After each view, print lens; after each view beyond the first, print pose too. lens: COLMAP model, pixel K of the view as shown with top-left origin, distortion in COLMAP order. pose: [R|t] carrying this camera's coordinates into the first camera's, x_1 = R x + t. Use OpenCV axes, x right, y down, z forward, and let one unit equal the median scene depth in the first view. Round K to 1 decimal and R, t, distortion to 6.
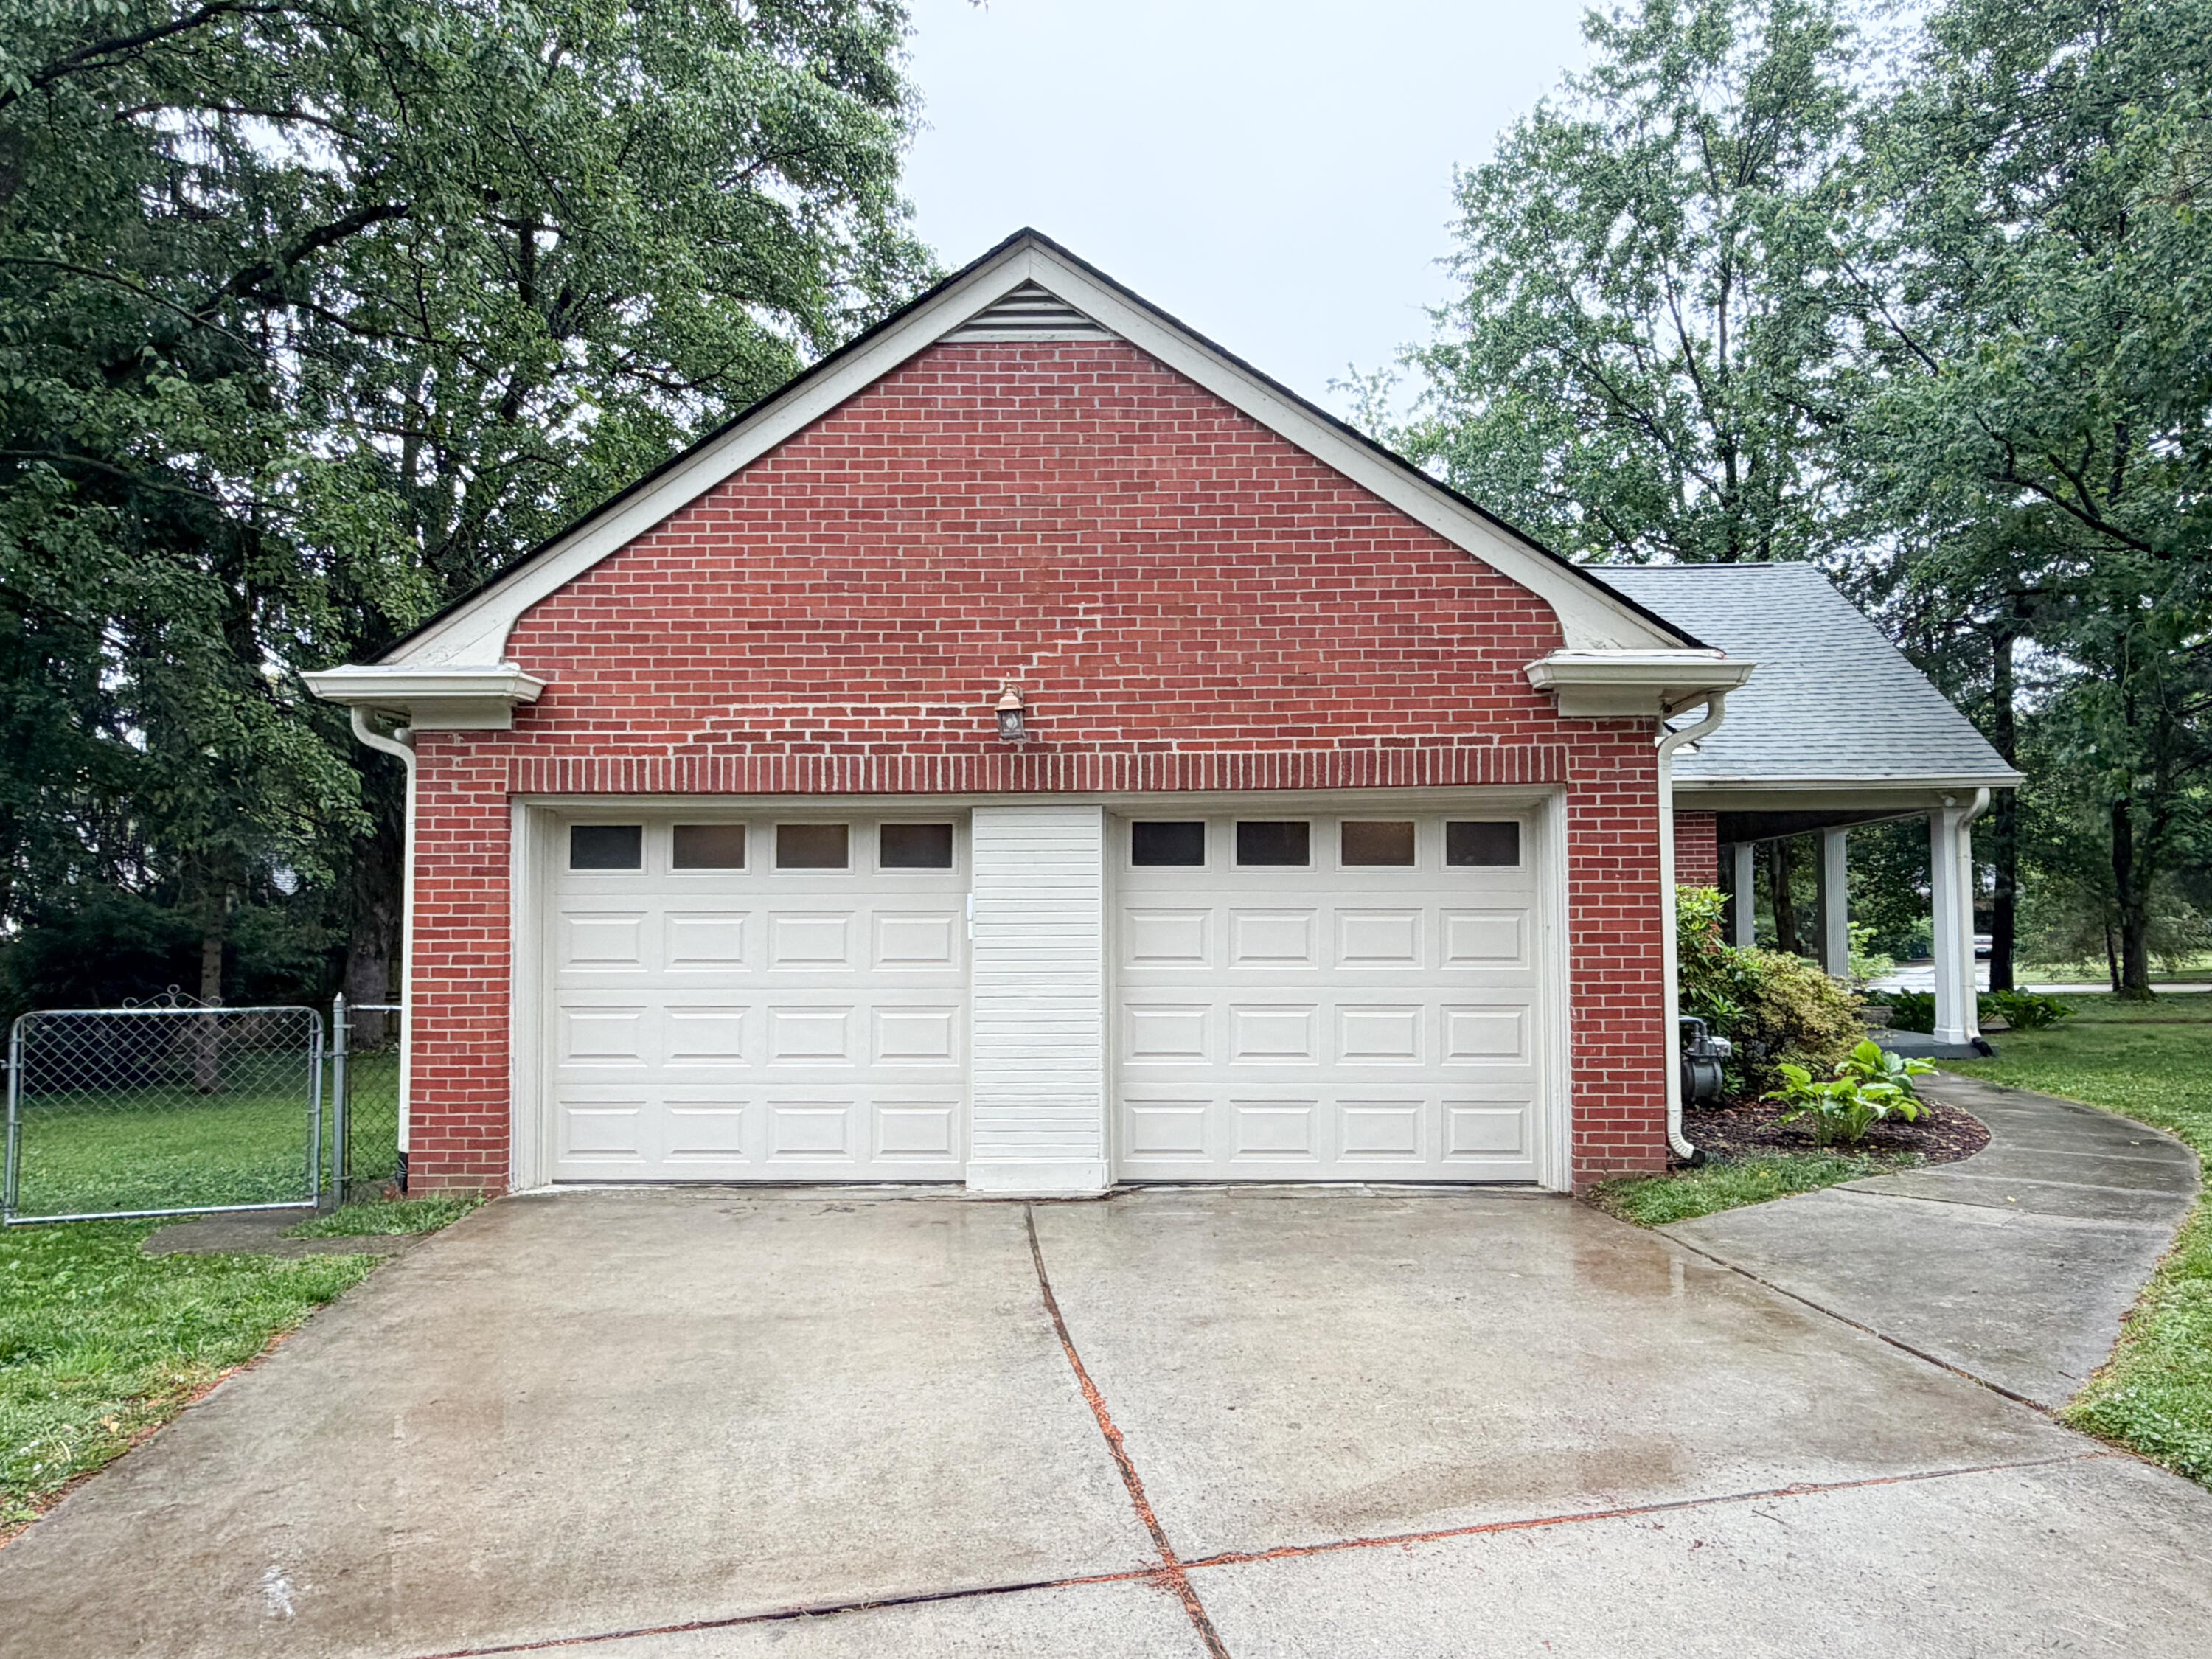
lens RADIAL K [[1460.3, 0, 1110.5], [0, 1460.3, 814.5], [0, 0, 1]] dist [0.001435, 0.003093]
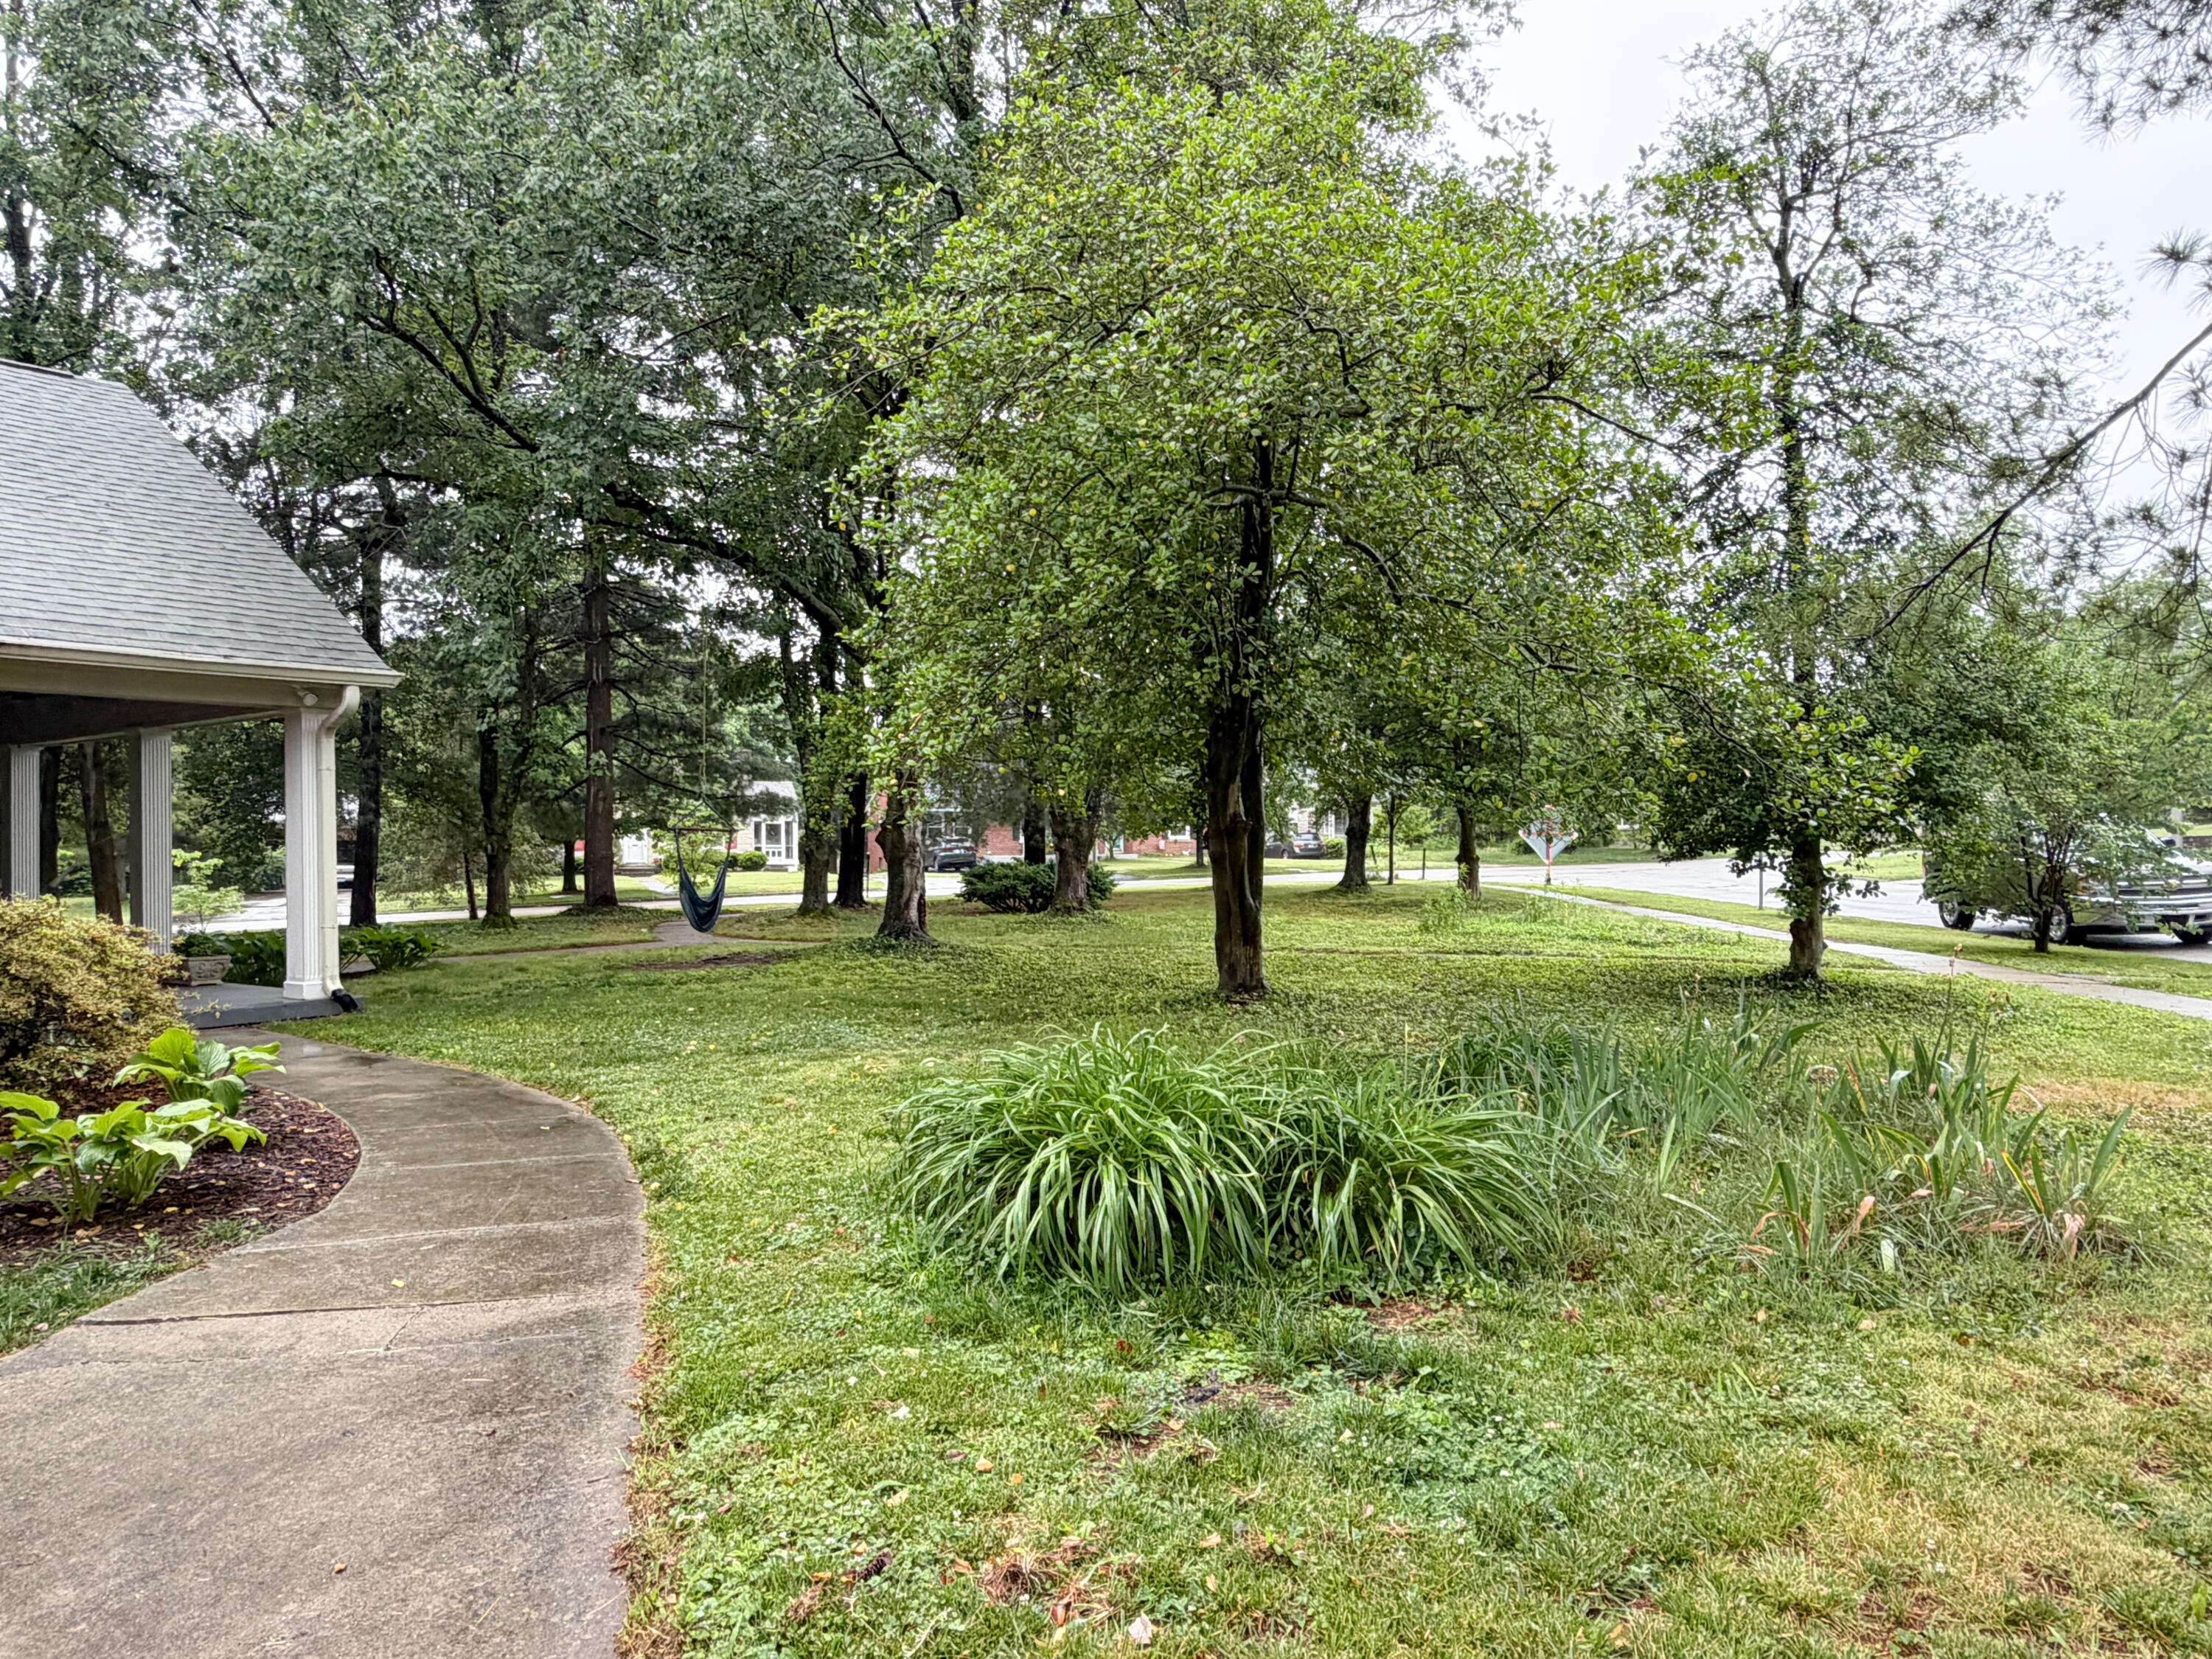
lens RADIAL K [[1370.7, 0, 1202.7], [0, 1370.7, 891.7], [0, 0, 1]] dist [-0.003355, 0.001573]
pose [[0.454682, -0.029574, 0.890163, 0.177627], [-0.061715, 0.996000, 0.064613, 0.024691], [-0.888513, -0.084315, 0.451038, 0.308159]]
